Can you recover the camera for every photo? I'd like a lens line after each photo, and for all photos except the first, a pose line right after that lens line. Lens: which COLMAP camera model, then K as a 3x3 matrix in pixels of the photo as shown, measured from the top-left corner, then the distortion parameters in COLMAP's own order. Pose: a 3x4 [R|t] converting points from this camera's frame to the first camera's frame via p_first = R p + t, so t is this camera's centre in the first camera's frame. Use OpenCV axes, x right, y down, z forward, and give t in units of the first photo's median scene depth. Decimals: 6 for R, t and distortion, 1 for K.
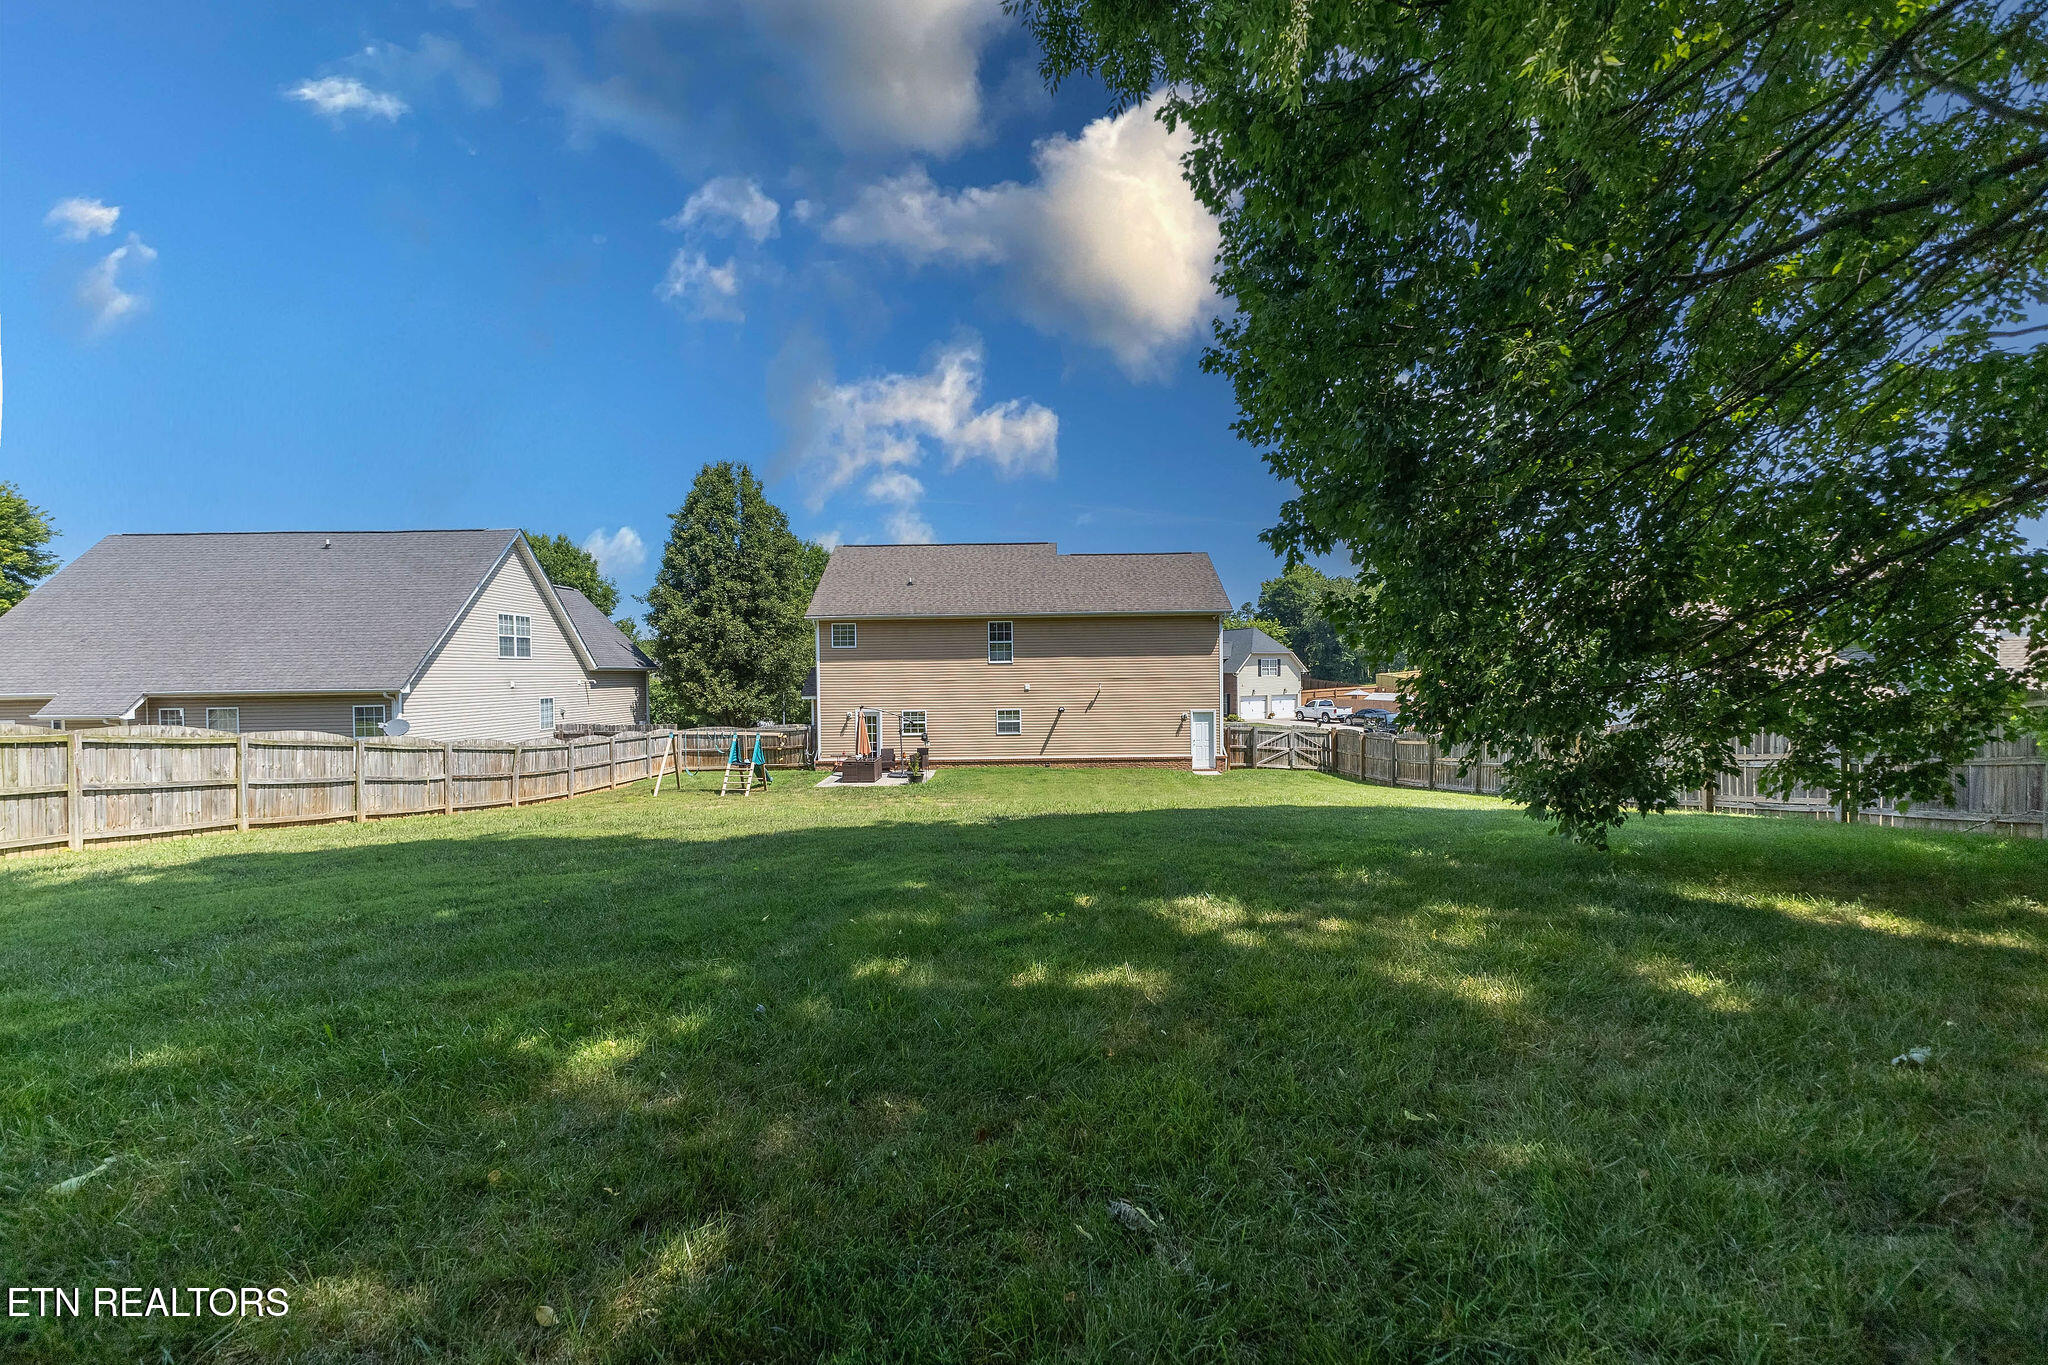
lens RADIAL K [[804.2, 0, 1024.0], [0, 804.2, 682.5], [0, 0, 1]] dist [0.011065, -0.000111]
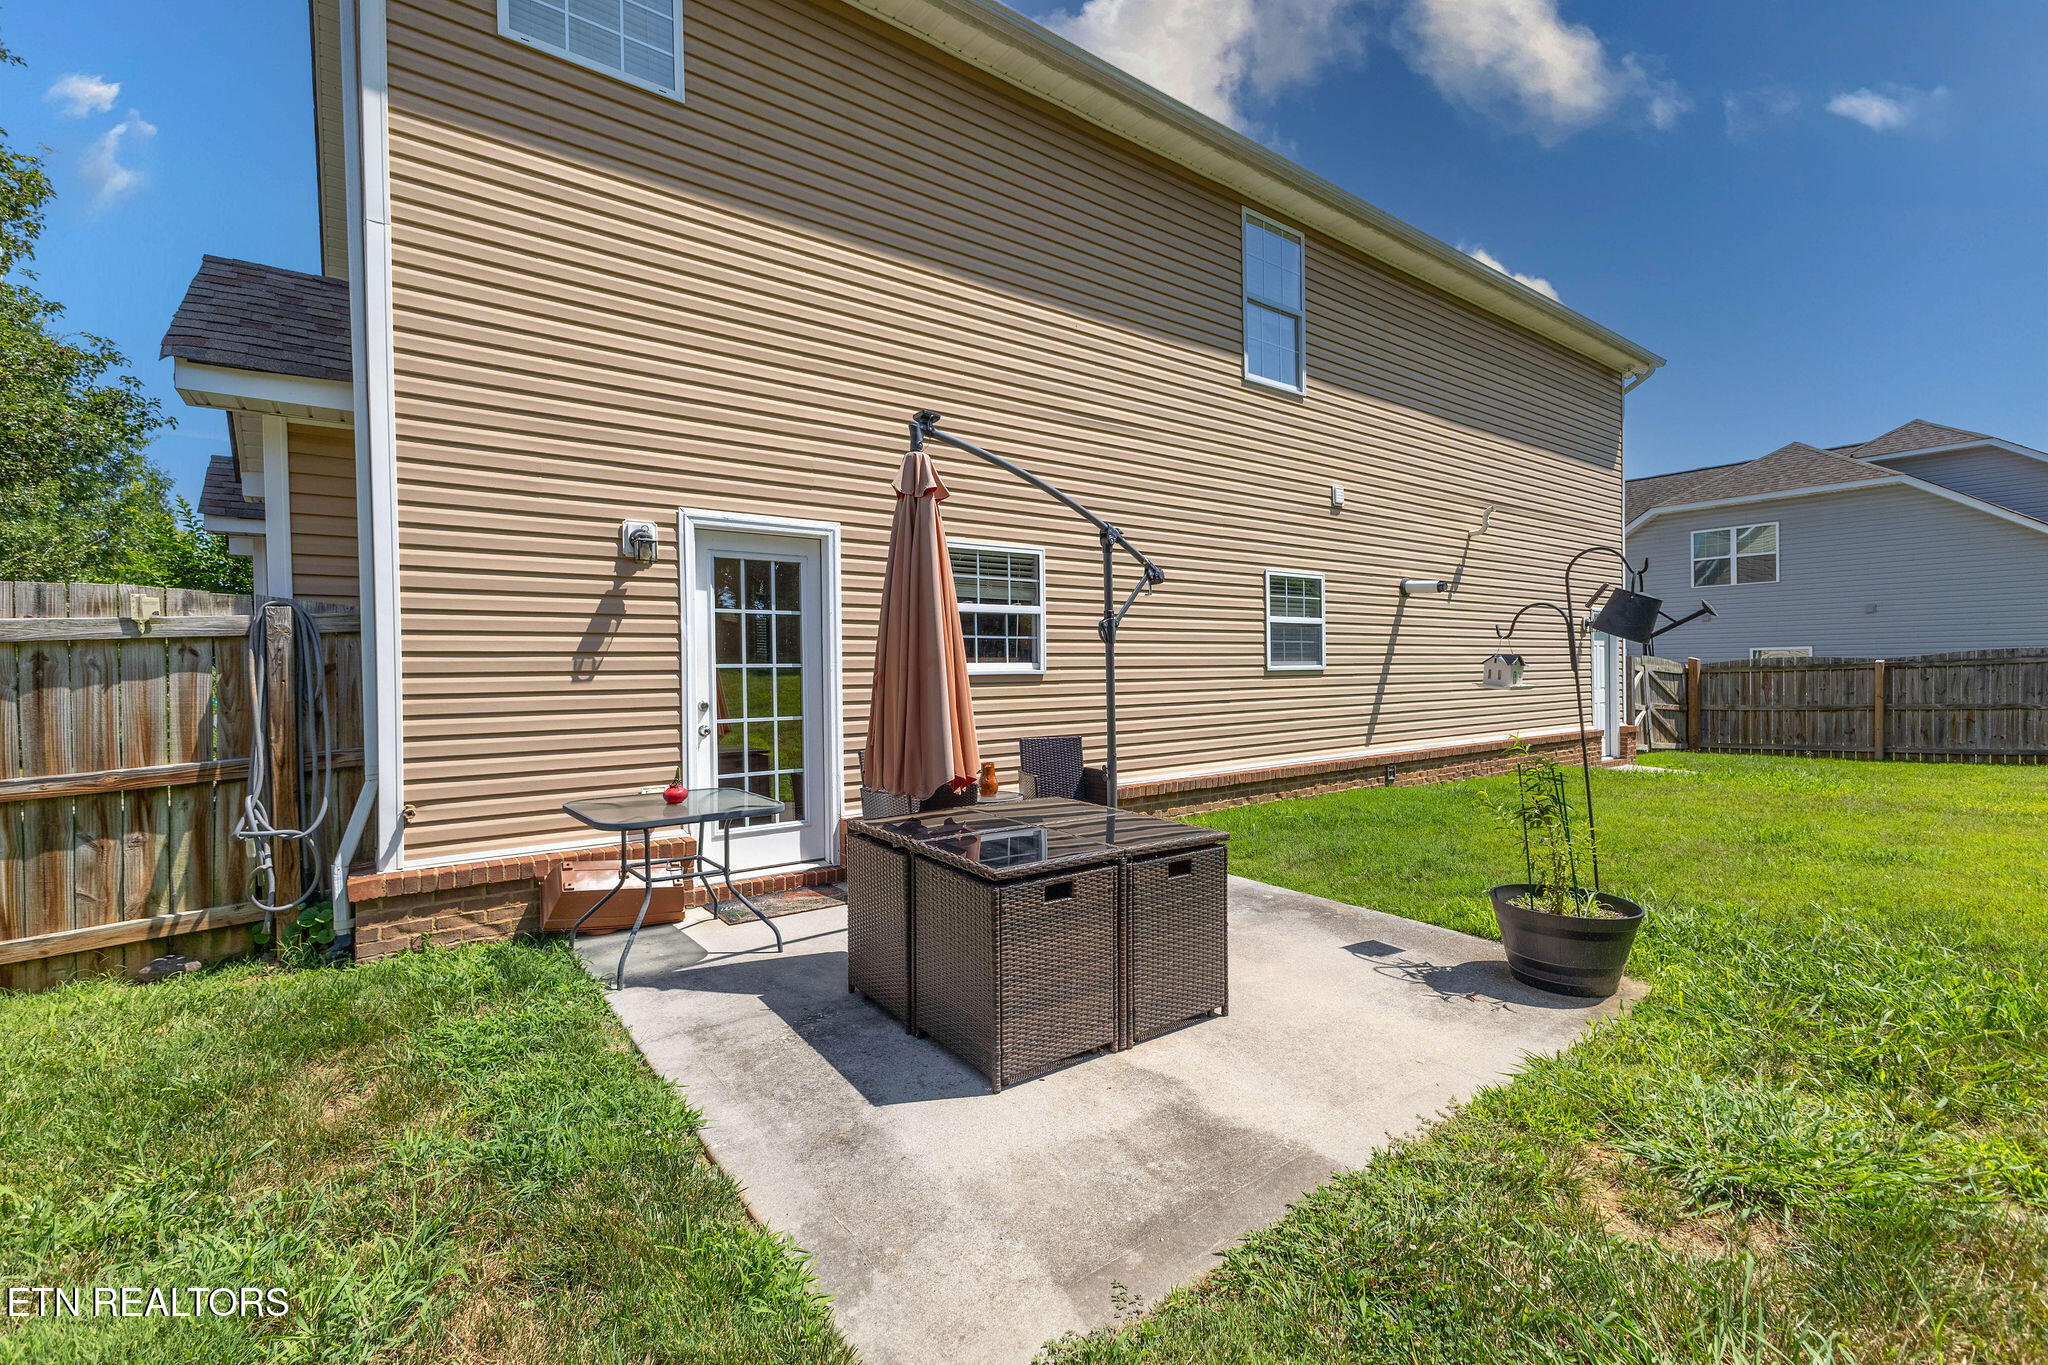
lens RADIAL K [[882.3, 0, 1024.0], [0, 882.3, 682.5], [0, 0, 1]] dist [-0.000050, -0.000108]
pose [[0.789721, -0.005157, 0.613445, -0.261814], [0.008000, 0.999966, -0.001892, 0.068152], [-0.613414, 0.006402, 0.789735, 0.832526]]
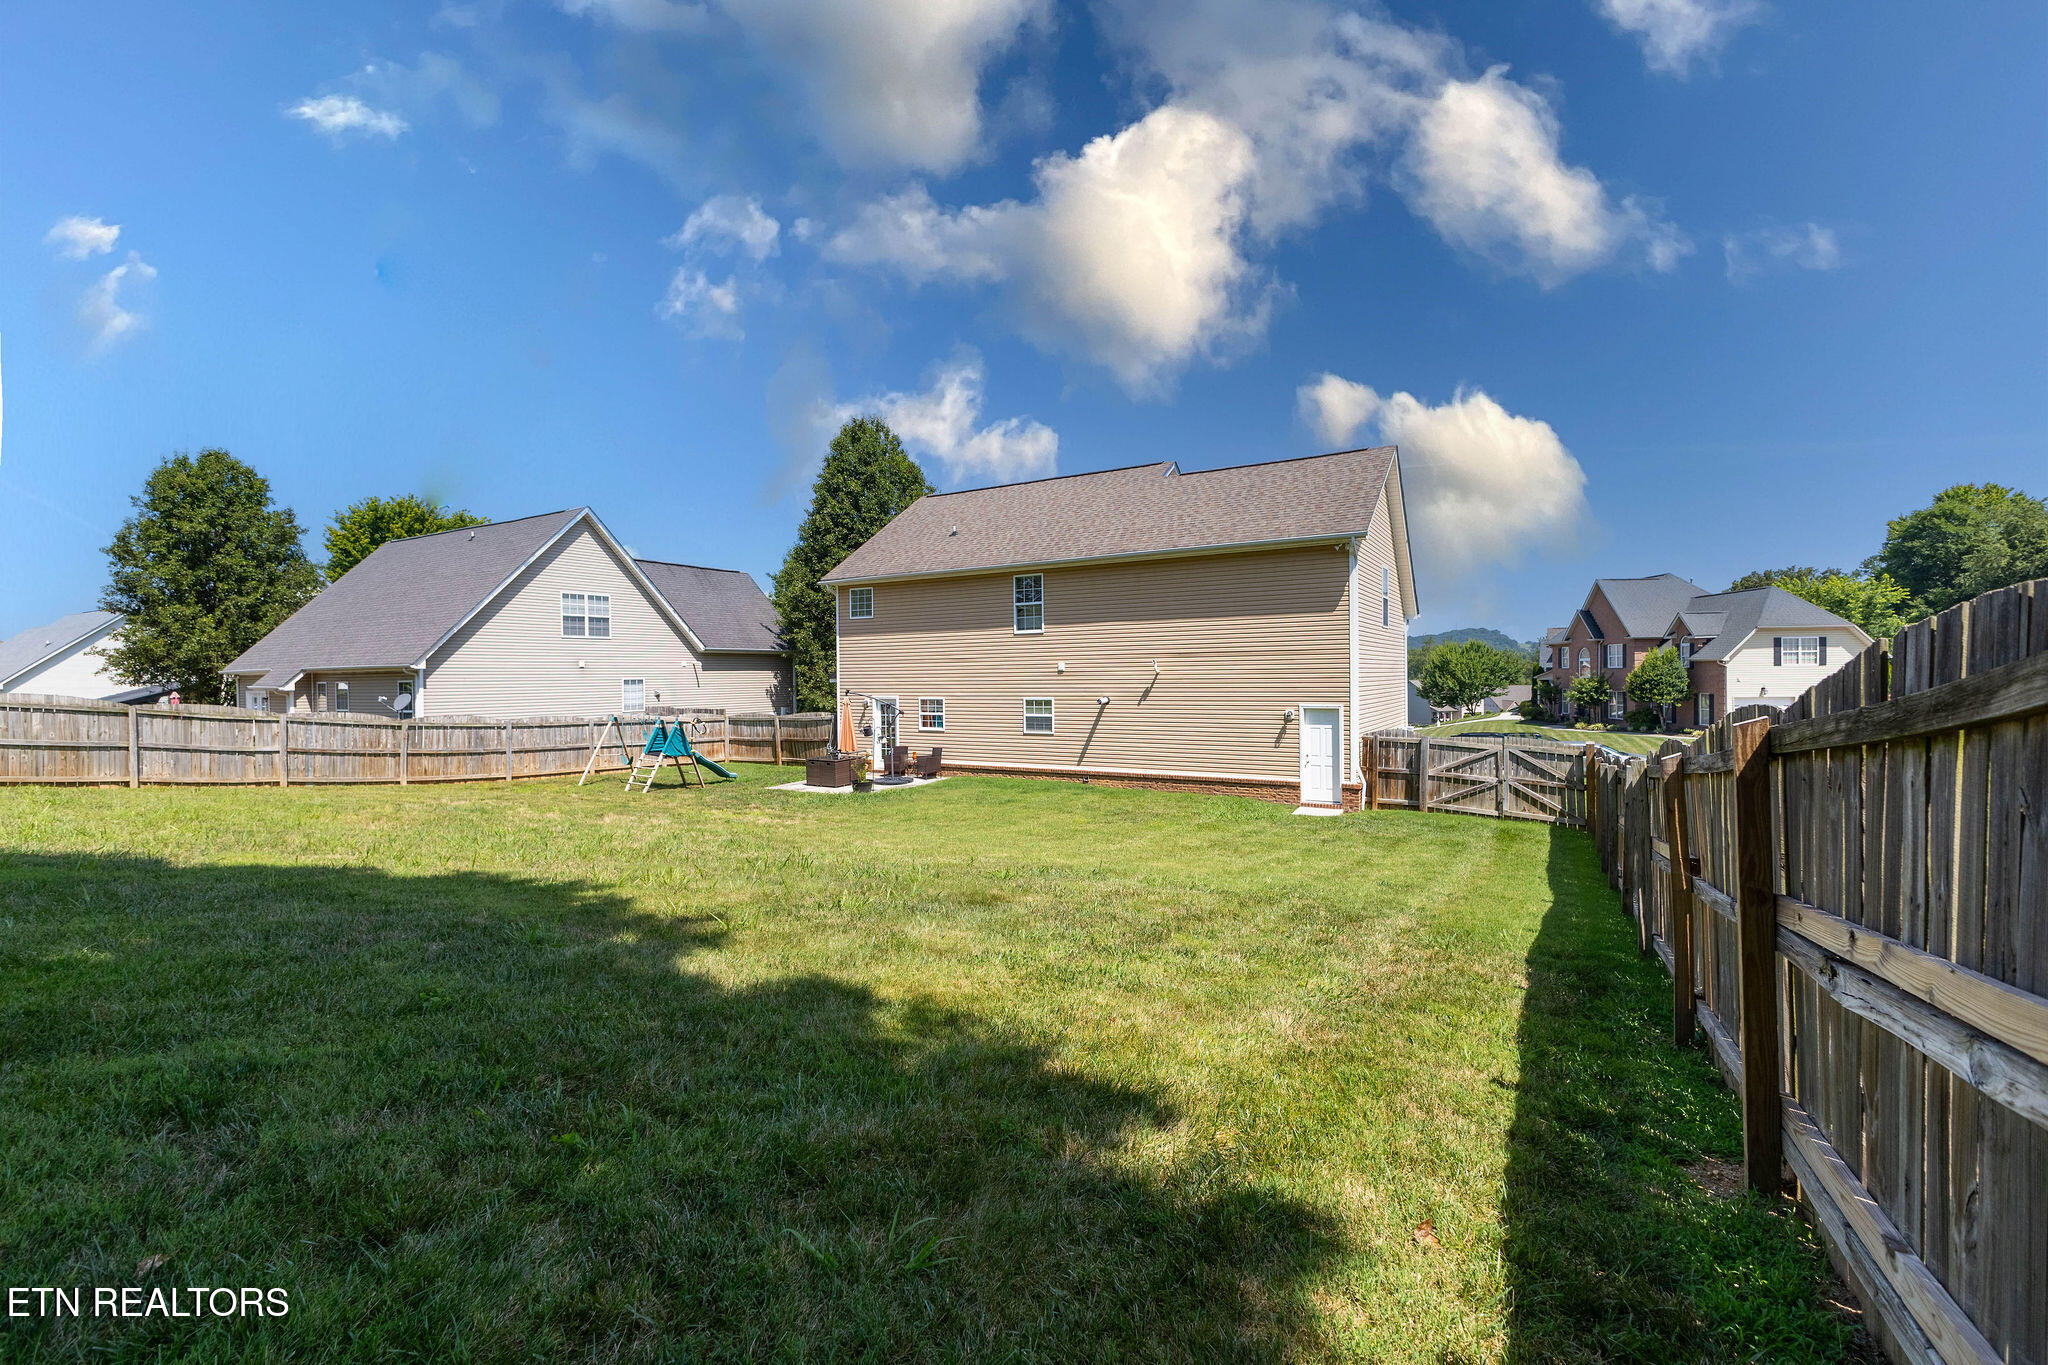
lens RADIAL K [[882.3, 0, 1024.0], [0, 882.3, 682.5], [0, 0, 1]] dist [-0.000050, -0.000108]
pose [[0.859550, 0.007366, -0.510999, 0.366957], [-0.005276, 0.999971, 0.005540, 0.015292], [0.511024, -0.002066, 0.859564, 0.327802]]
